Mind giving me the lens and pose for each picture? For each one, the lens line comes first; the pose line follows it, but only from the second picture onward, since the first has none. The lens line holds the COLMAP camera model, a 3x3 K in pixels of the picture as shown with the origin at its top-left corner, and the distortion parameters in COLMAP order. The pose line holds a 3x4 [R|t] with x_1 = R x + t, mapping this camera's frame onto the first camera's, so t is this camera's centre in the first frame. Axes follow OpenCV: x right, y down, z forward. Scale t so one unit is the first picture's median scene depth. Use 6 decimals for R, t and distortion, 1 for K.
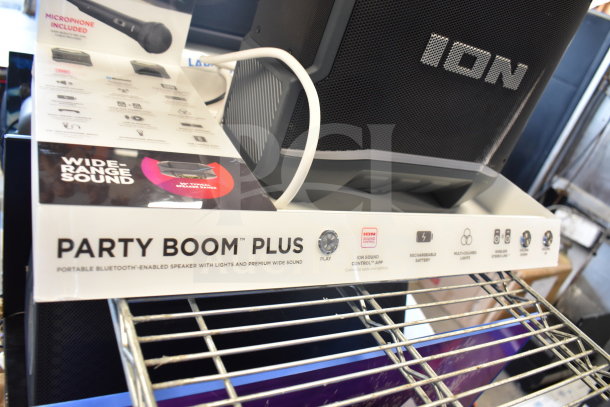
lens RADIAL K [[483.8, 0, 305.0], [0, 483.8, 203.5], [0, 0, 1]] dist [-0.096666, 0.007405]
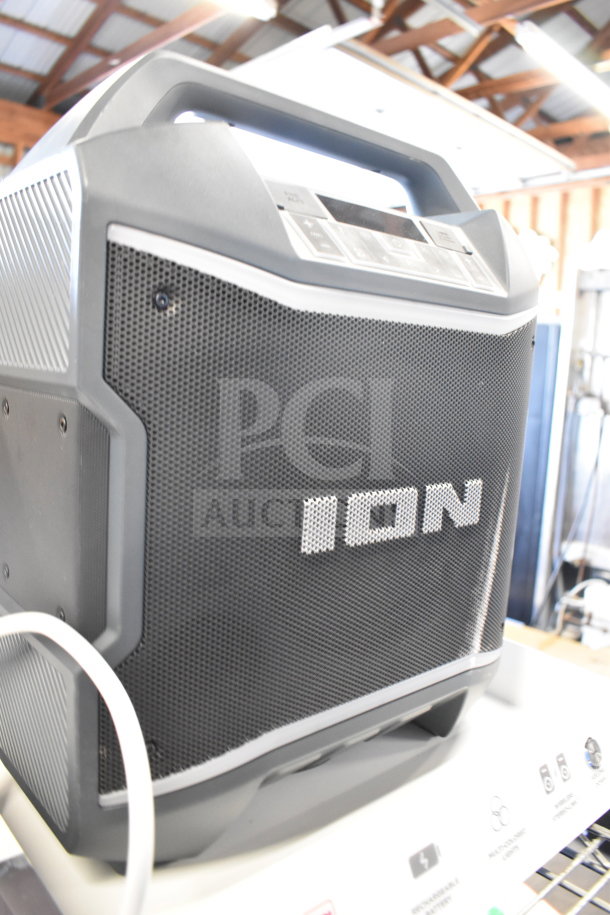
lens RADIAL K [[725.7, 0, 305.0], [0, 725.7, 457.5], [0, 0, 1]] dist [-0.096666, 0.007405]
pose [[0.937825, -0.285472, 0.197457, 0.108009], [0.332628, 0.901711, -0.276181, -0.158274], [-0.099207, 0.324689, 0.940603, 0.181310]]
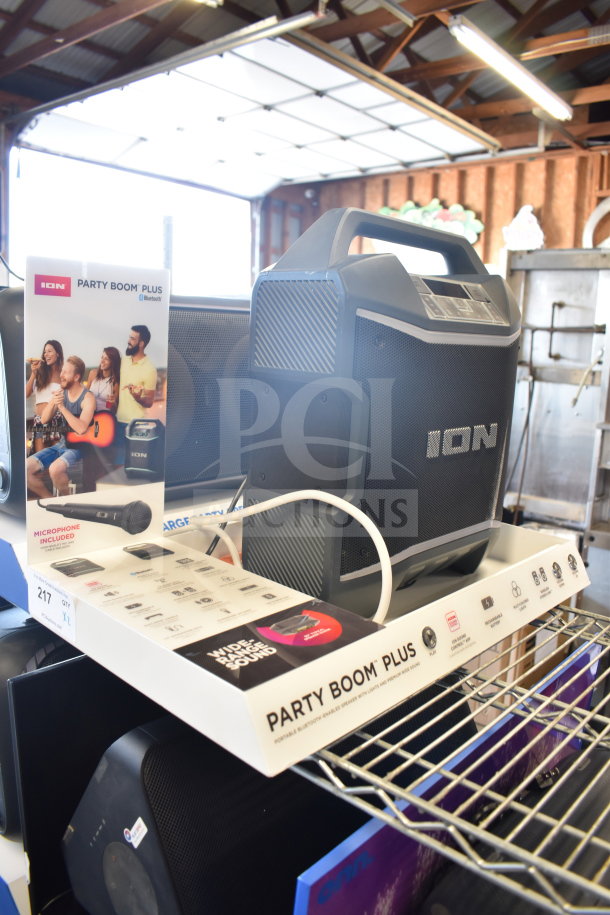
lens RADIAL K [[674.9, 0, 334.9], [0, 674.9, 456.7], [0, 0, 1]] dist [-0.090901, 0.001631]
pose [[0.902003, -0.324663, 0.284578, -0.390009], [0.385619, 0.902268, -0.192903, -0.070814], [-0.194137, 0.283738, 0.939044, -0.439635]]
